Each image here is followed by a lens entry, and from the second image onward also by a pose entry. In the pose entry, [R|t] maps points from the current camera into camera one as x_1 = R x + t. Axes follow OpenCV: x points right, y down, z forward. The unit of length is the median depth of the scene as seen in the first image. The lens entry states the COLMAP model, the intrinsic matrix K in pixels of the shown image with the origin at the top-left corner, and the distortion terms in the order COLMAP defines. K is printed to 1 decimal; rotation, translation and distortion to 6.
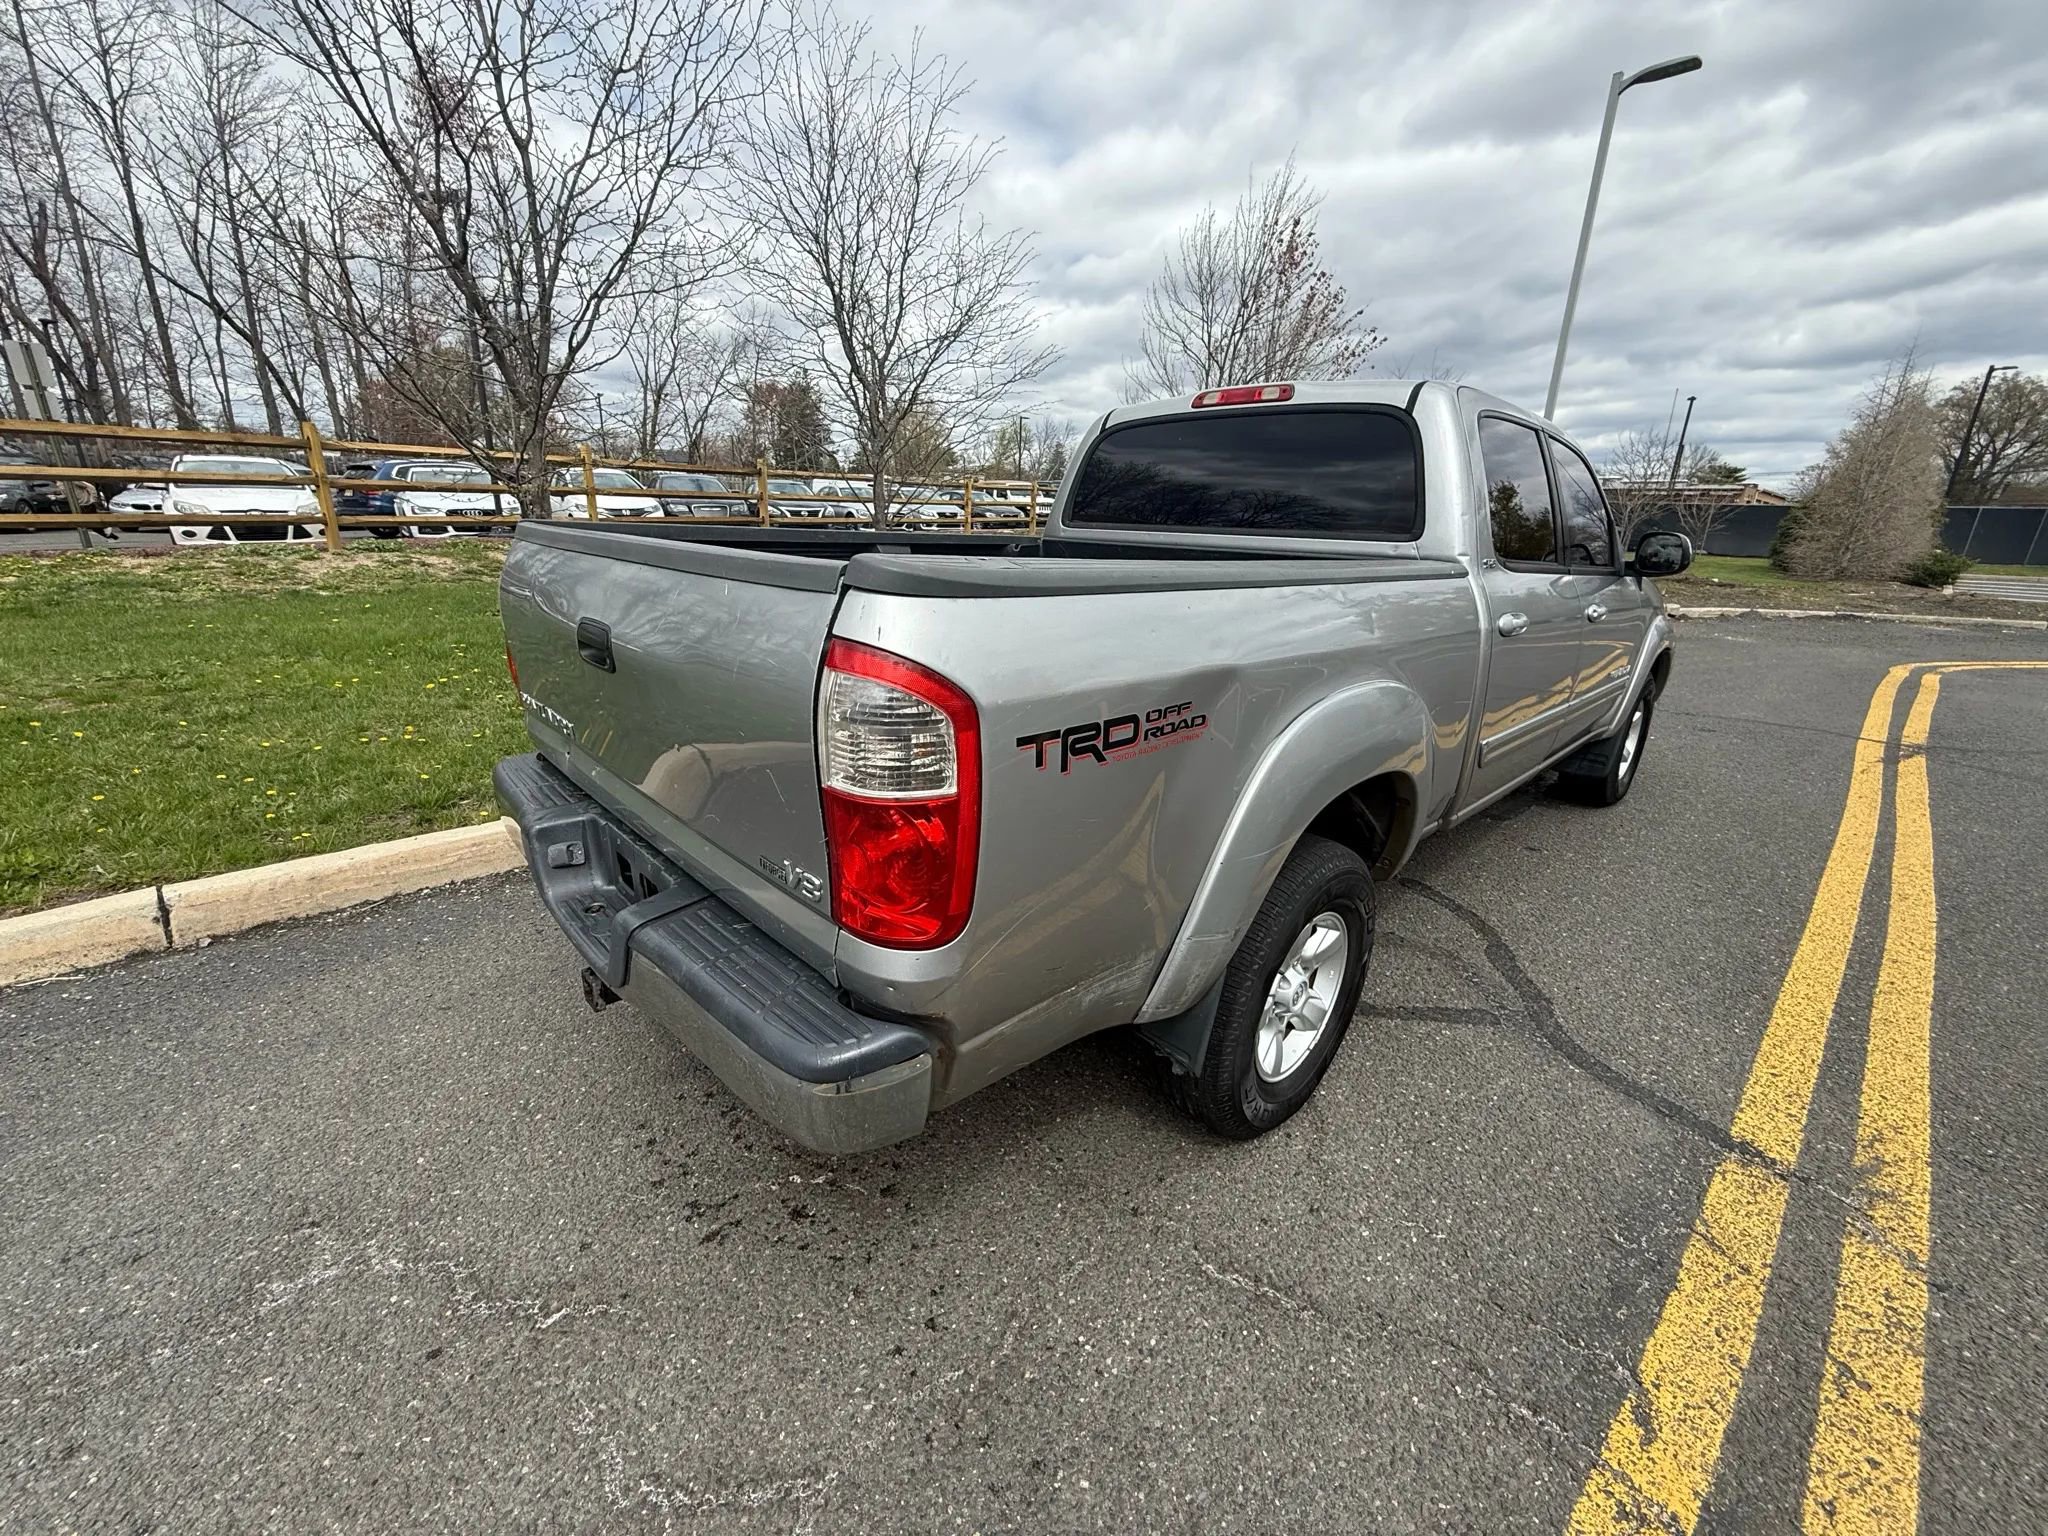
lens RADIAL K [[810.4, 0, 1030.4], [0, 810.4, 768.9], [0, 0, 1]] dist [-0.013972, 0.007372]
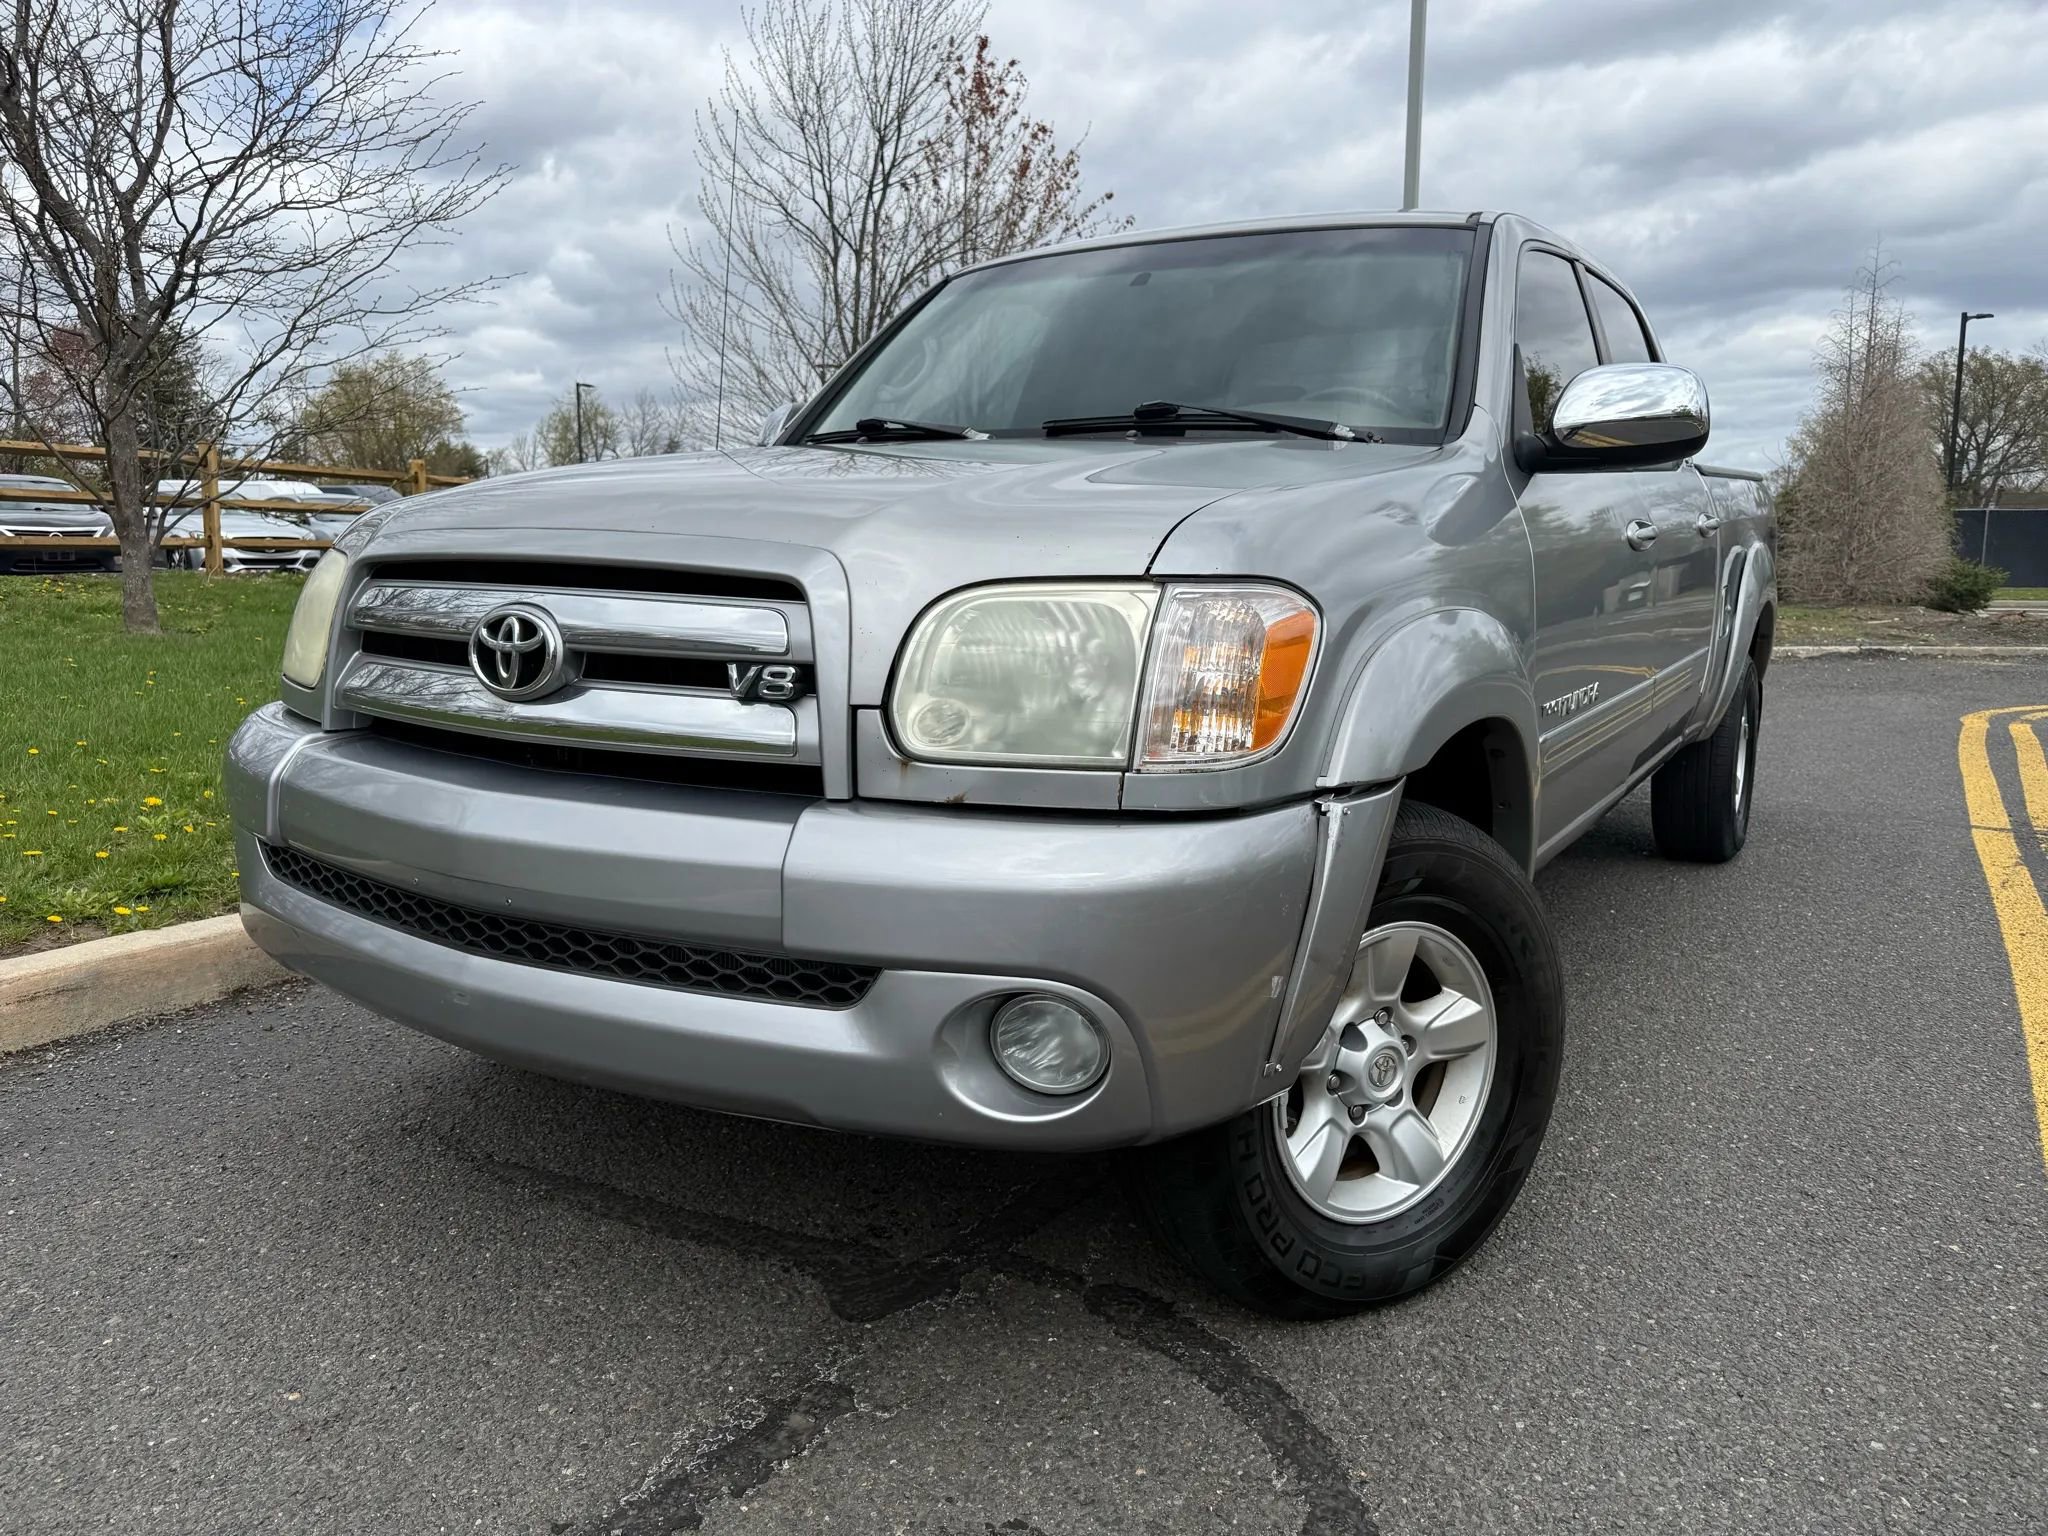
lens RADIAL K [[1438.9, 0, 1016.4], [0, 1438.9, 765.6], [0, 0, 1]] dist [0.004065, -0.003541]
pose [[0.966161, -0.058377, 0.251248, 0.076040], [0.097899, 0.984161, -0.147795, 0.001034], [-0.238641, 0.167391, 0.956572, 0.099972]]
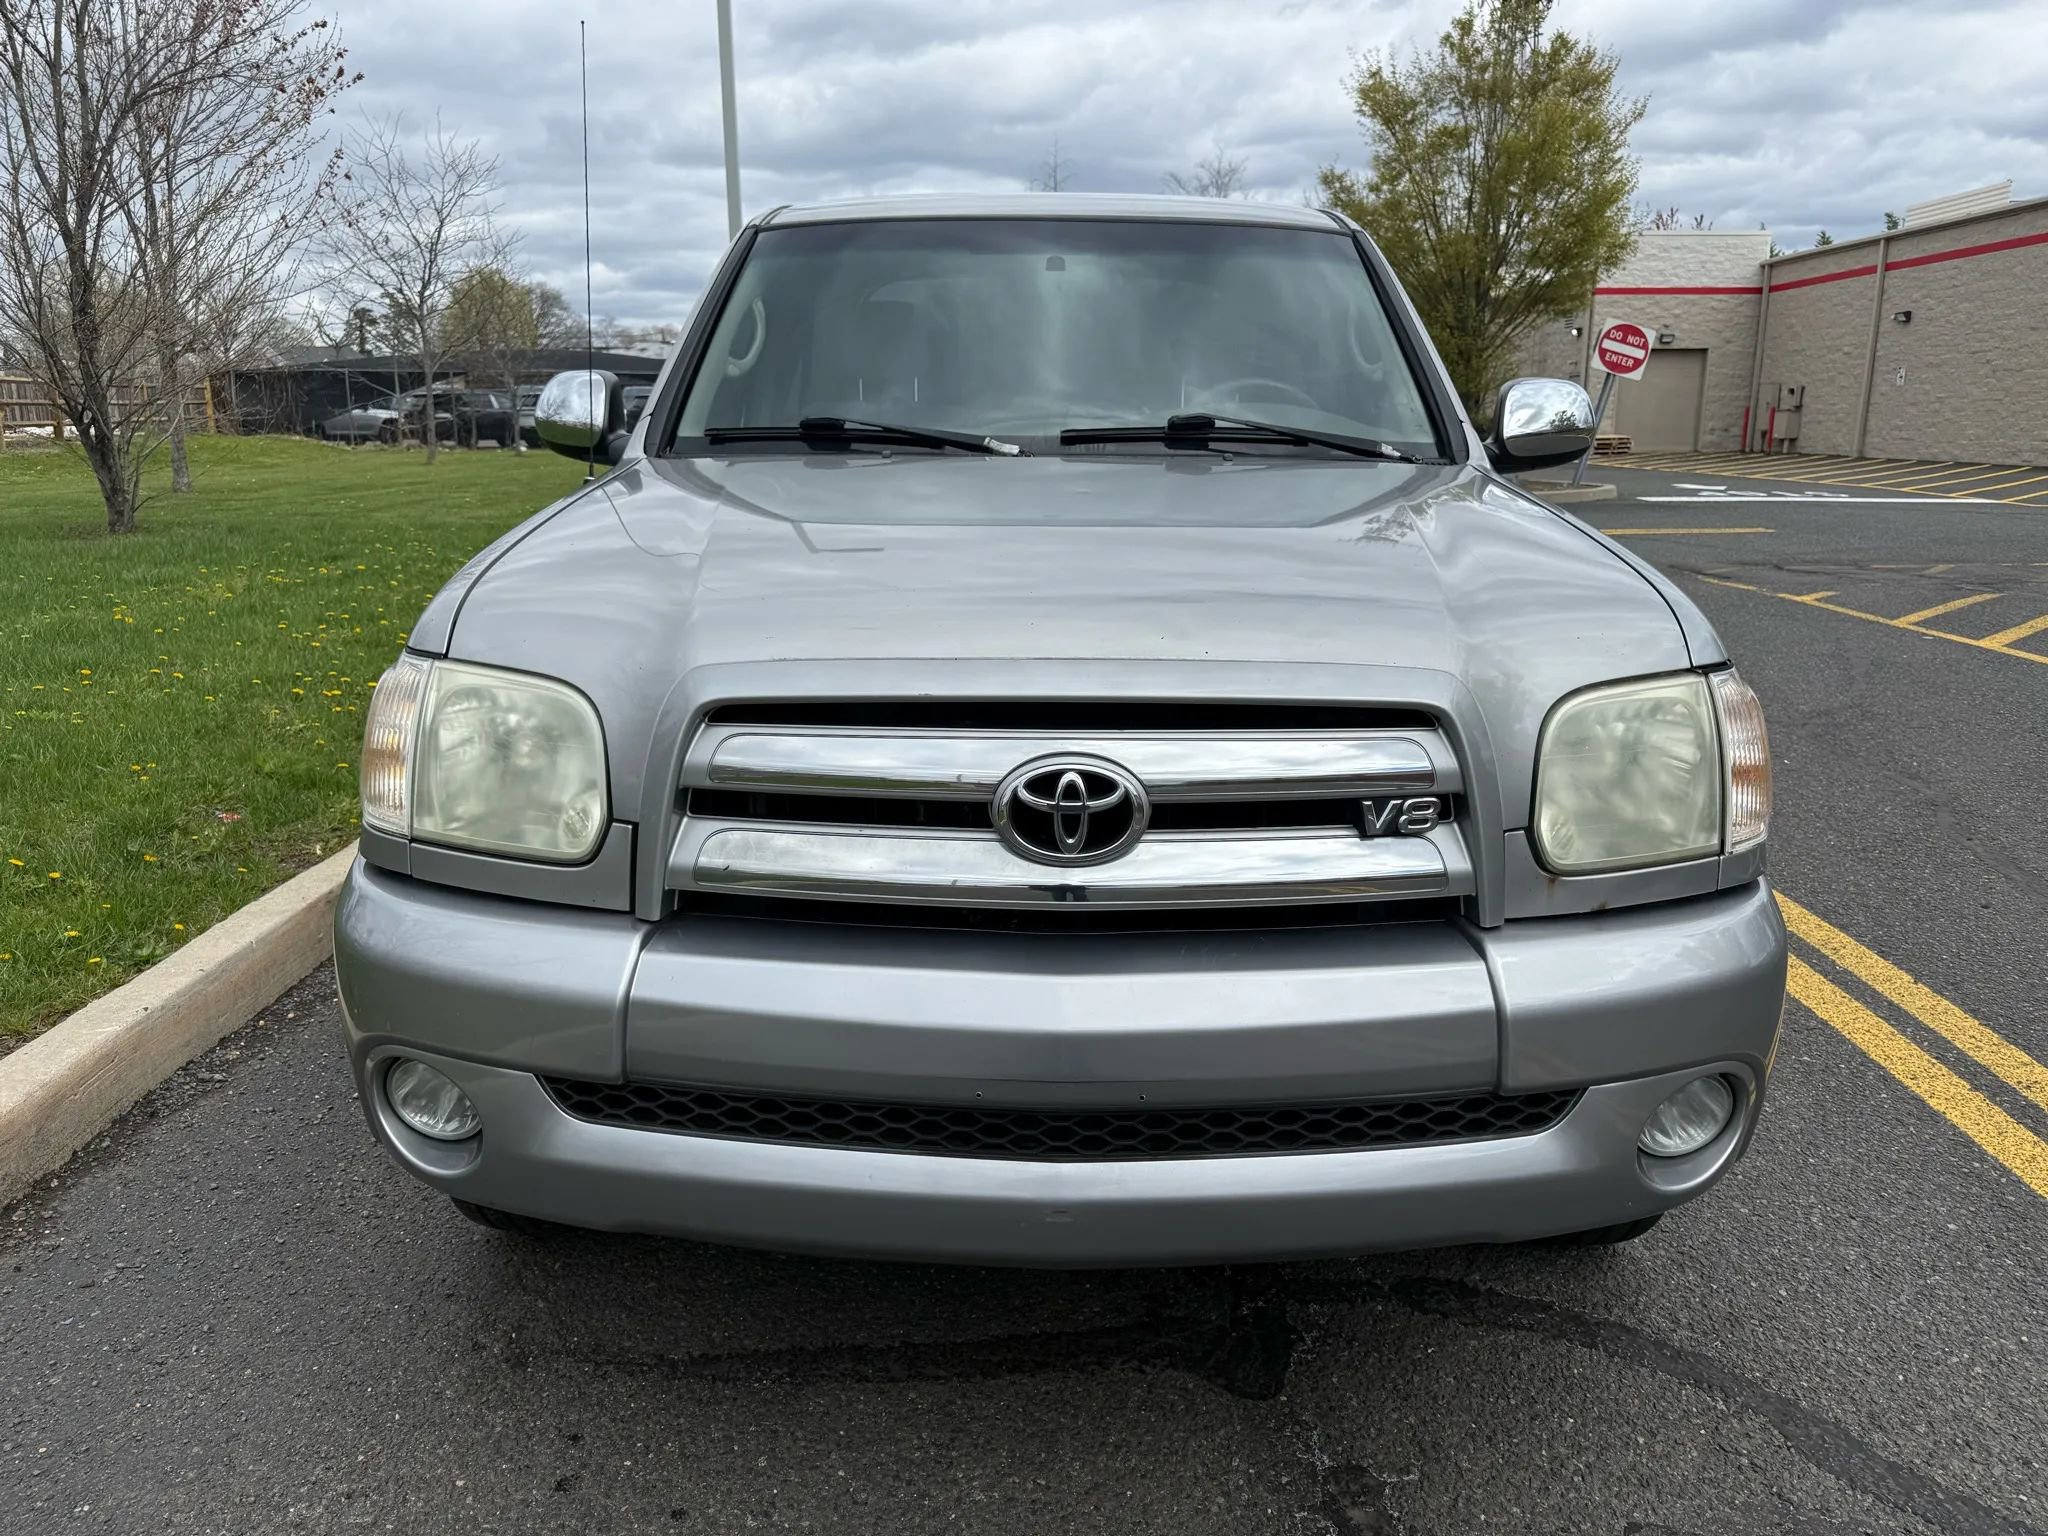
lens RADIAL K [[1419.7, 0, 1024.0], [0, 1419.7, 768.0], [0, 0, 1]] dist [0.001975, 0.003478]
pose [[0.682768, -0.207829, 0.700453, -0.018360], [0.246098, 0.968087, 0.047352, -0.045085], [-0.687941, 0.140050, 0.712125, 0.162659]]
